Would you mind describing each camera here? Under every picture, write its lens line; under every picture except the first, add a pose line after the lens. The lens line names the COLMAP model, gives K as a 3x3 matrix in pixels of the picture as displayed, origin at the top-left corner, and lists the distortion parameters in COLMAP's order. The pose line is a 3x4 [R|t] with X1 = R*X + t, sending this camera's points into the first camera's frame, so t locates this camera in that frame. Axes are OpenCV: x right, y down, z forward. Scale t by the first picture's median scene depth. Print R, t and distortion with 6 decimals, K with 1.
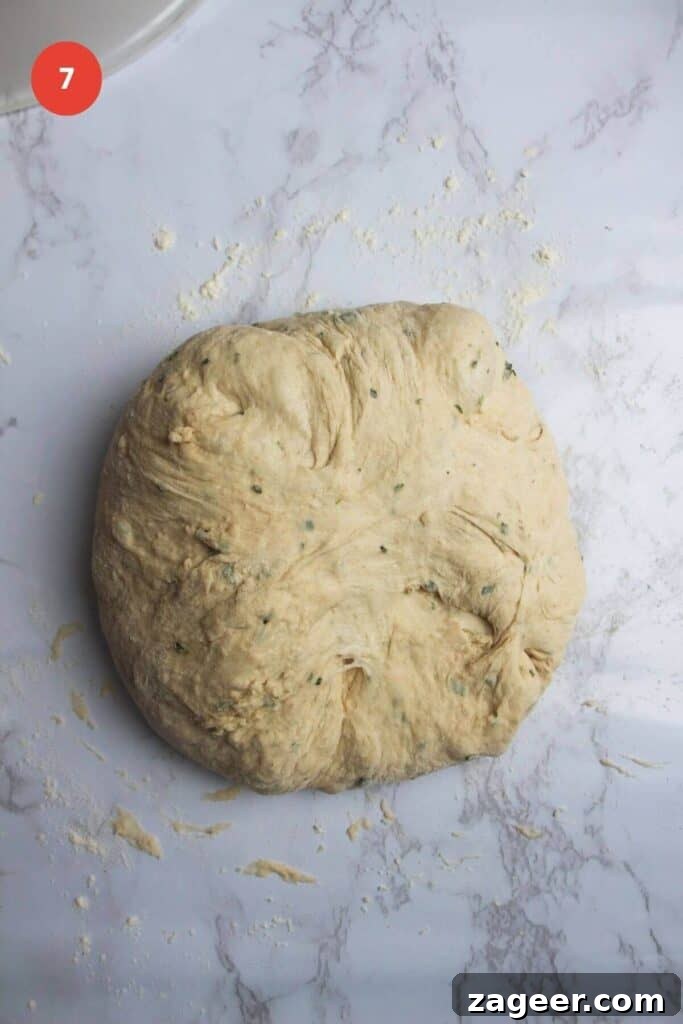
lens RADIAL K [[1637.9, 0, 348.8], [0, 1637.9, 510.9], [0, 0, 1]] dist [0.123042, 0.000000]
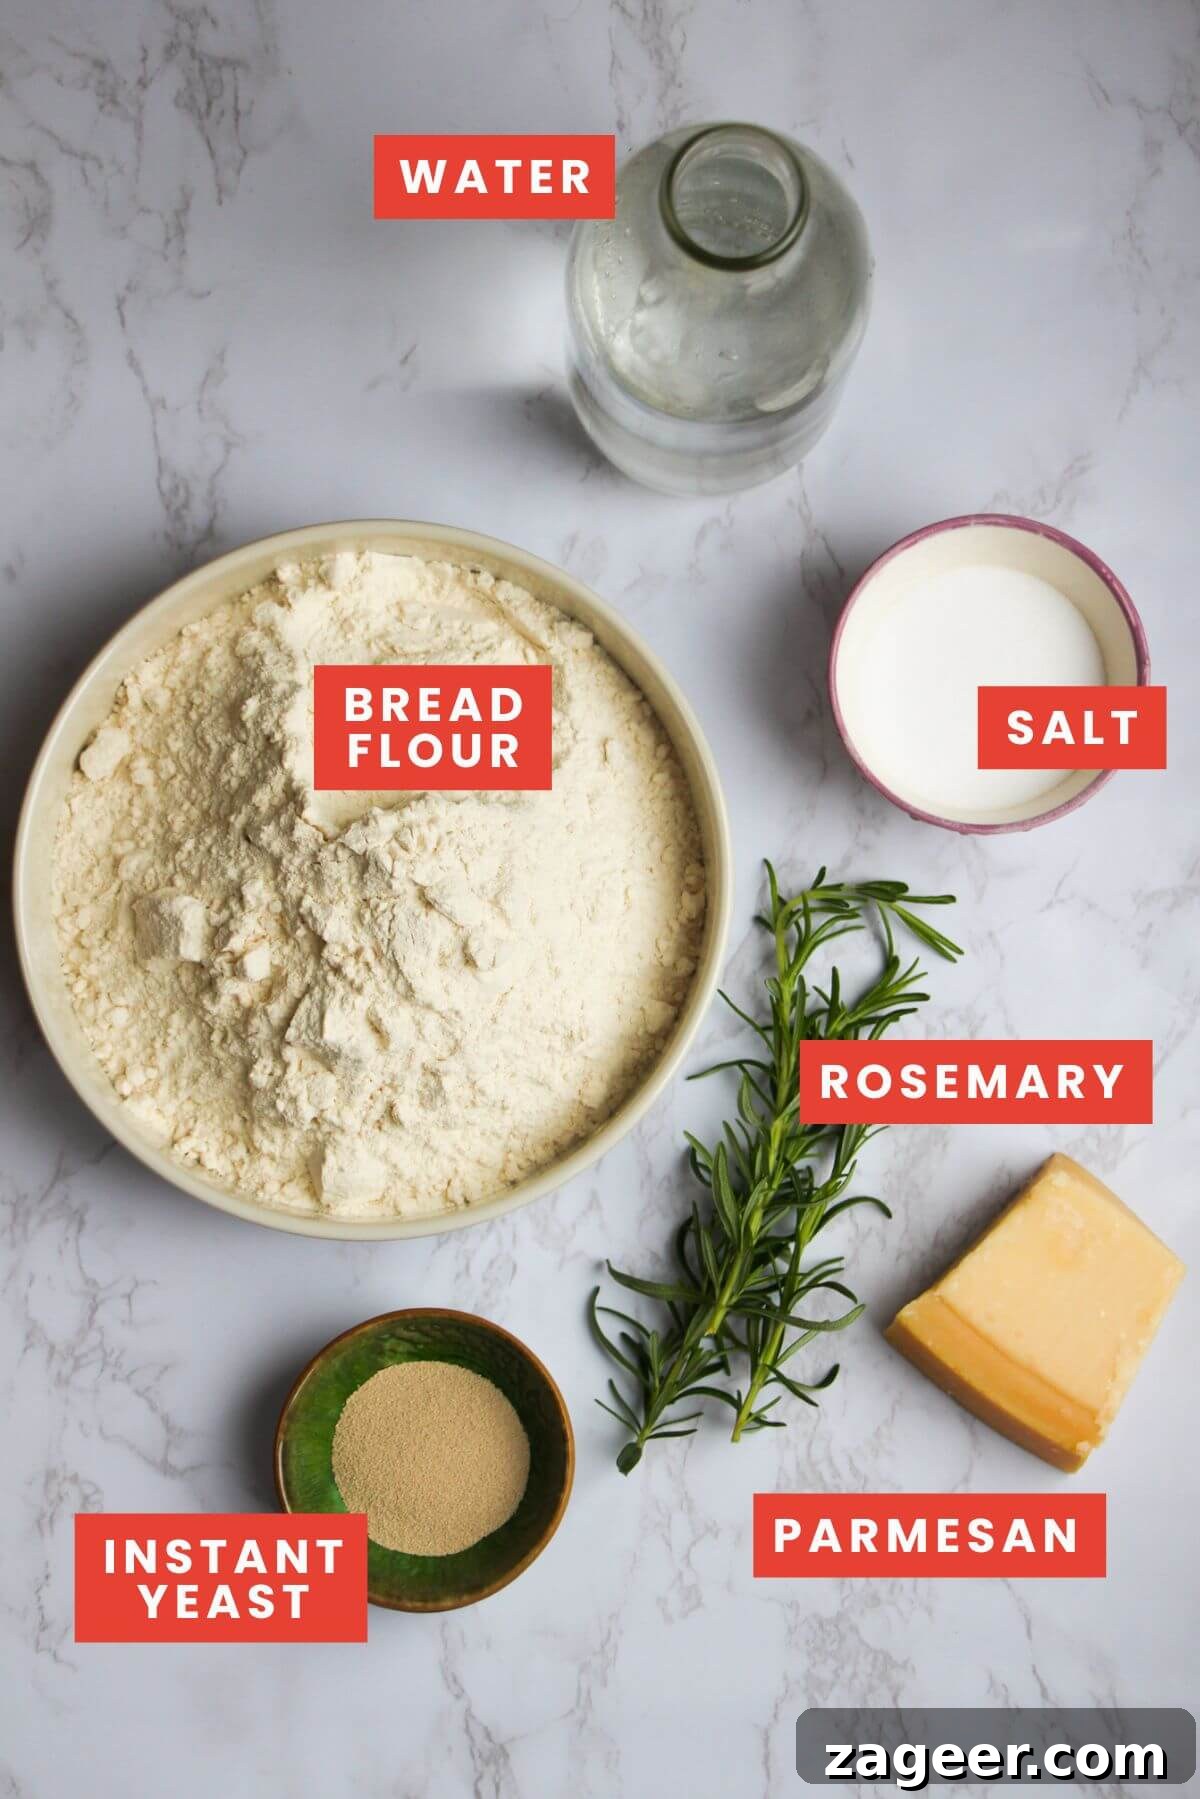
lens RADIAL K [[2877.5, 0, 599.4], [0, 2877.5, 902.3], [0, 0, 1]] dist [0.123042, 0.000000]
pose [[0.999560, 0.025547, -0.015055, 0.001798], [-0.026327, 0.998190, -0.054079, -0.008520], [0.013646, 0.054452, 0.998423, -0.311669]]
